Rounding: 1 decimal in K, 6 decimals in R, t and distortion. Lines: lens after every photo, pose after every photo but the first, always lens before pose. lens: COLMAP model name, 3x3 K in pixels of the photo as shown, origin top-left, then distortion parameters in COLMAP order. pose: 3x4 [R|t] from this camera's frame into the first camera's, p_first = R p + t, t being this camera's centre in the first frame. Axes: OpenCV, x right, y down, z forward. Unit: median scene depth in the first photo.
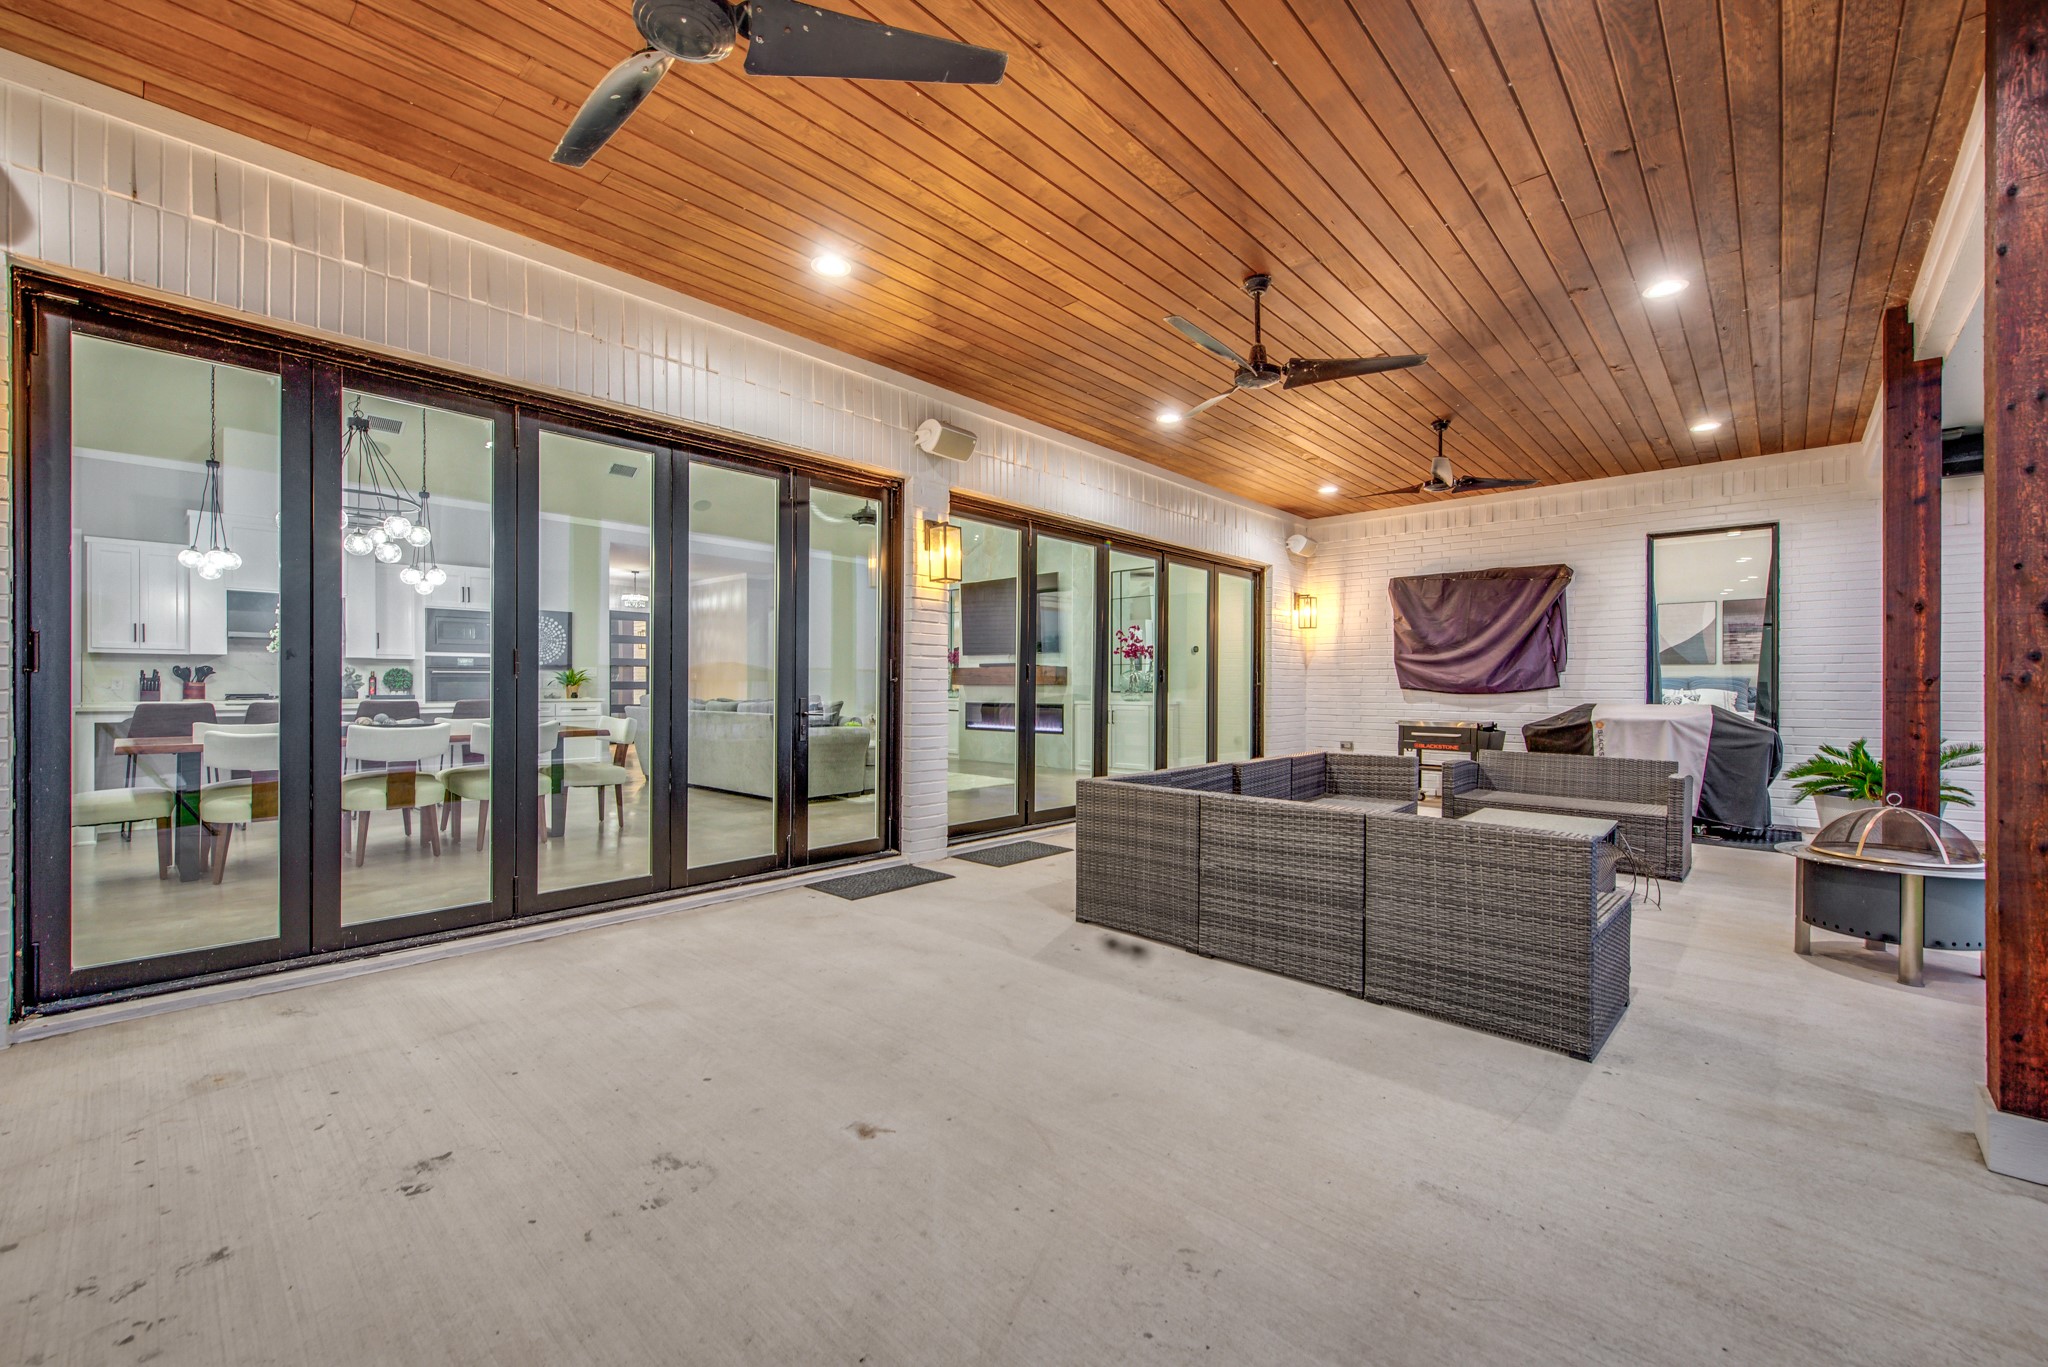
lens RADIAL K [[826.8, 0, 1021.0], [0, 826.8, 681.6], [0, 0, 1]] dist [0.000101, 0.000089]
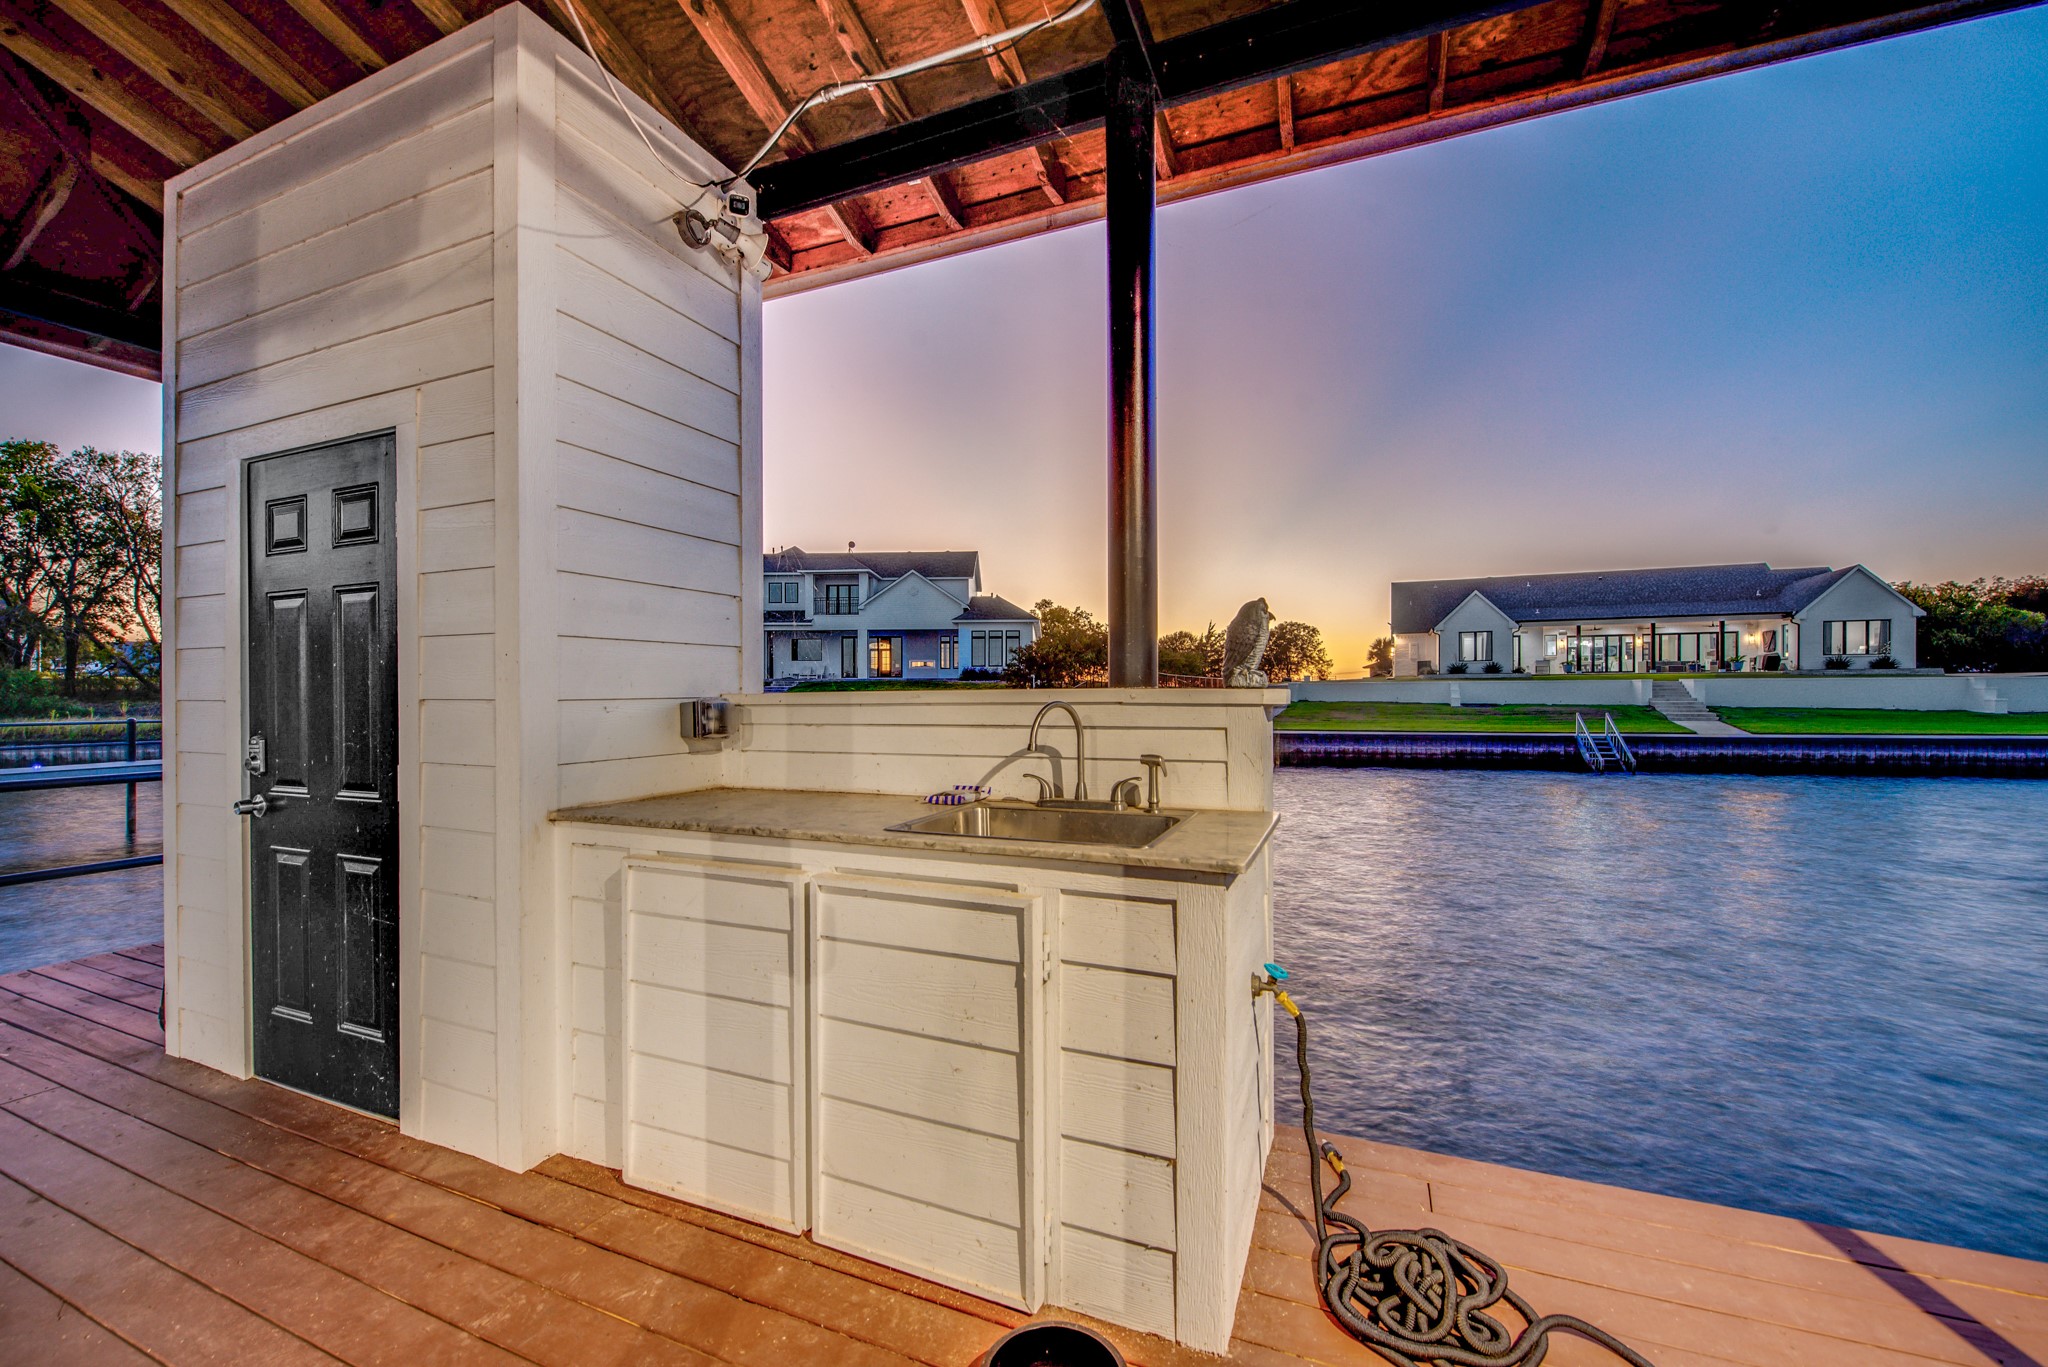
lens RADIAL K [[826.8, 0, 1021.9], [0, 826.8, 693.7], [0, 0, 1]] dist [0.000101, 0.000089]
pose [[0.343810, -0.002820, -0.939035, 5.773324], [-0.003321, 0.999986, -0.004220, 0.470573], [0.939034, 0.004569, 0.343795, -8.100448]]
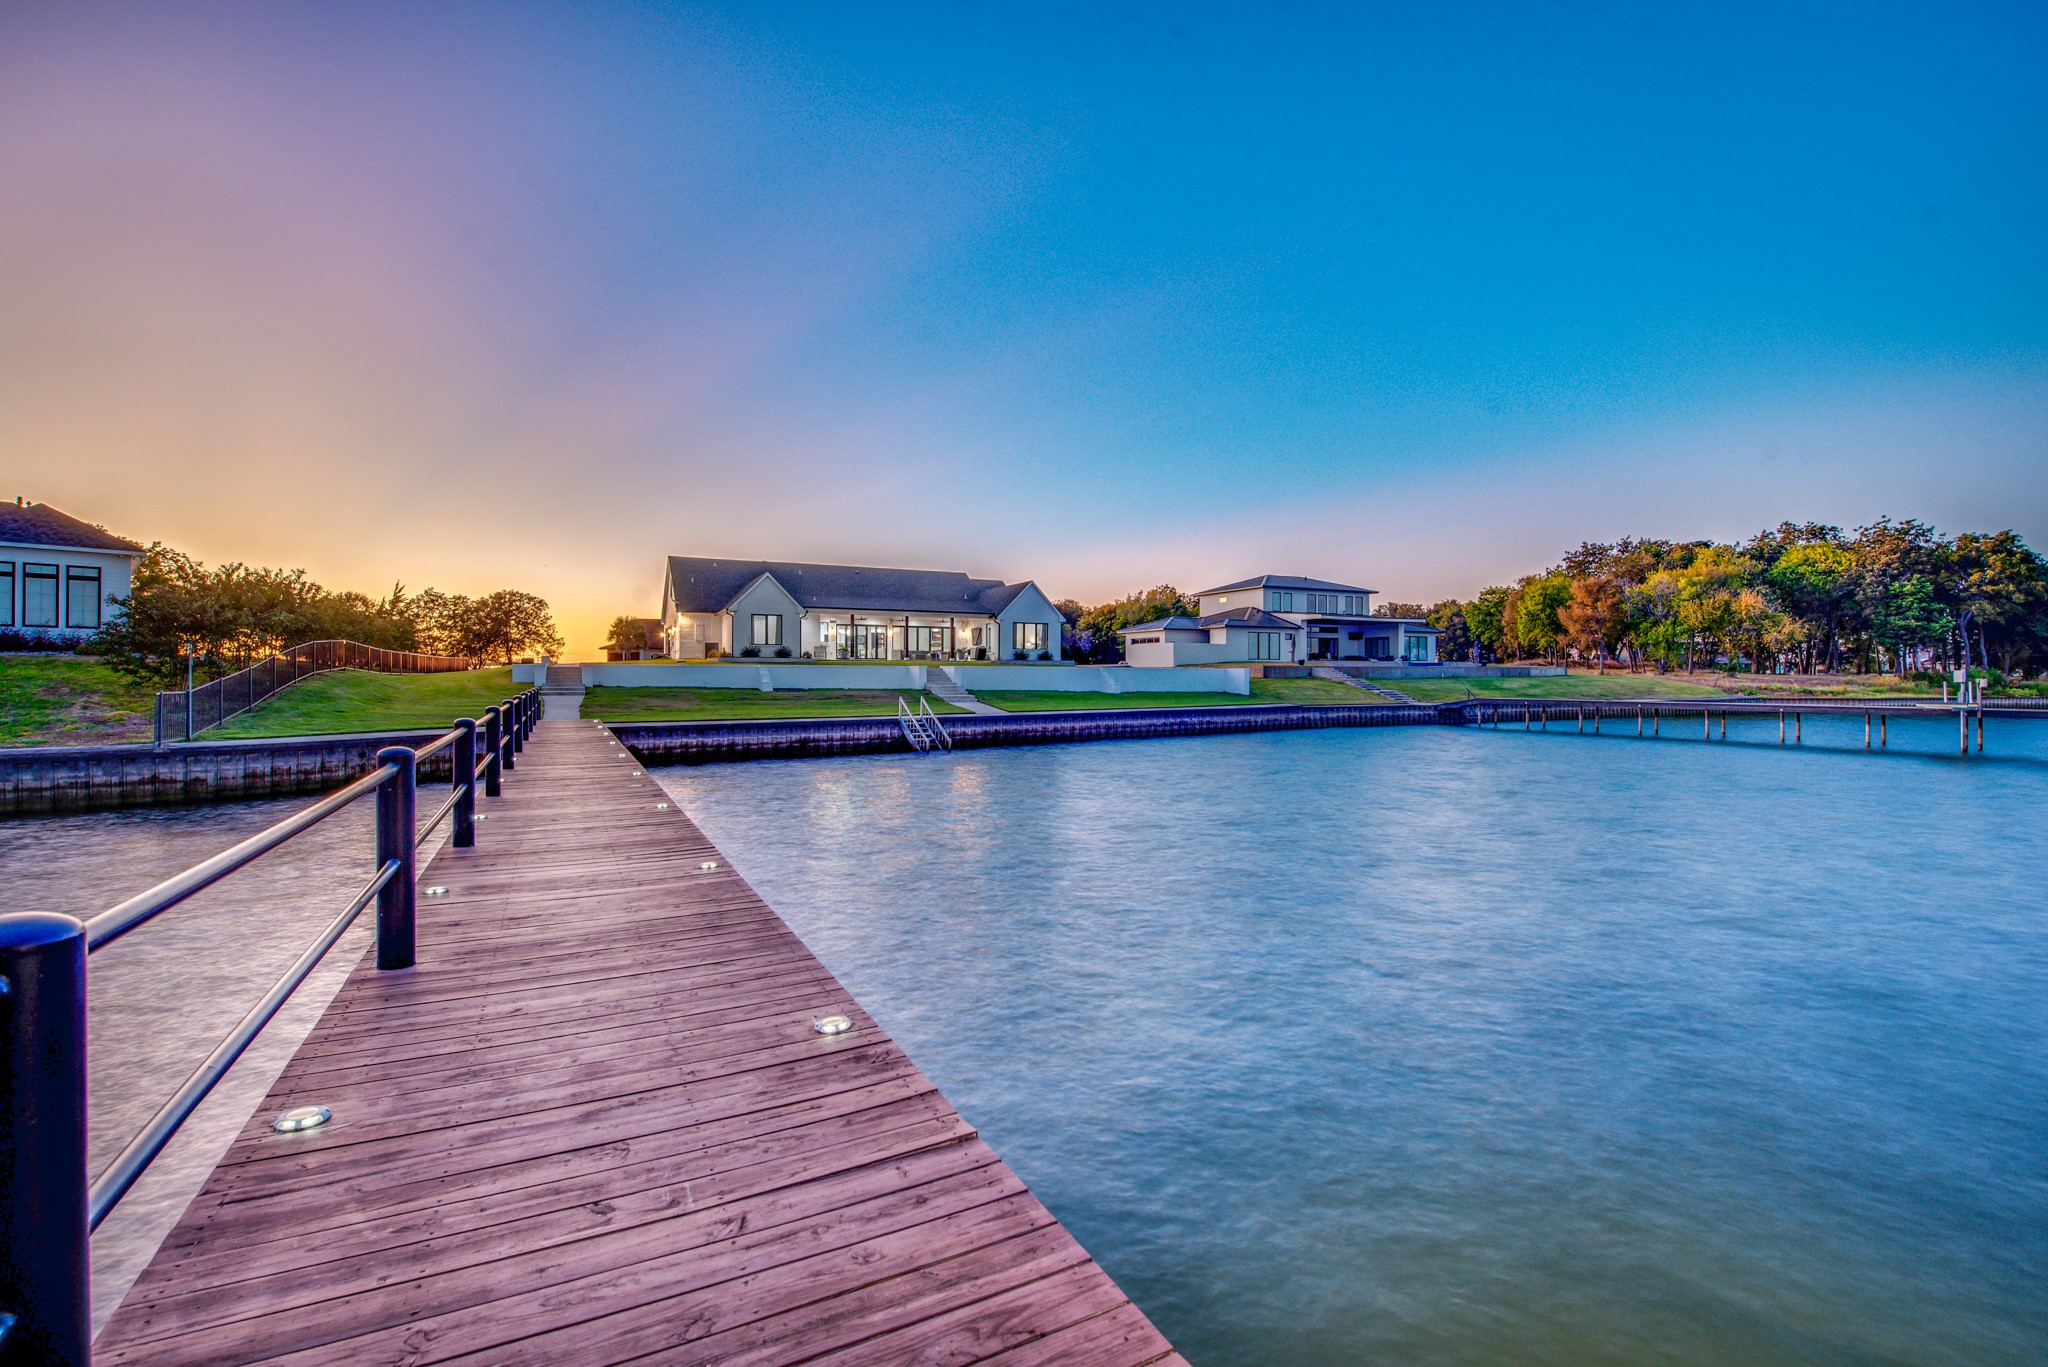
lens RADIAL K [[883.8, 0, 1019.9], [0, 883.8, 679.2], [0, 0, 1]] dist [-0.001866, -0.000272]
pose [[0.940097, 0.000420, -0.340908, 4.806909], [-0.002408, 0.999982, -0.005410, 0.470712], [0.340900, 0.005906, 0.940081, -8.294491]]
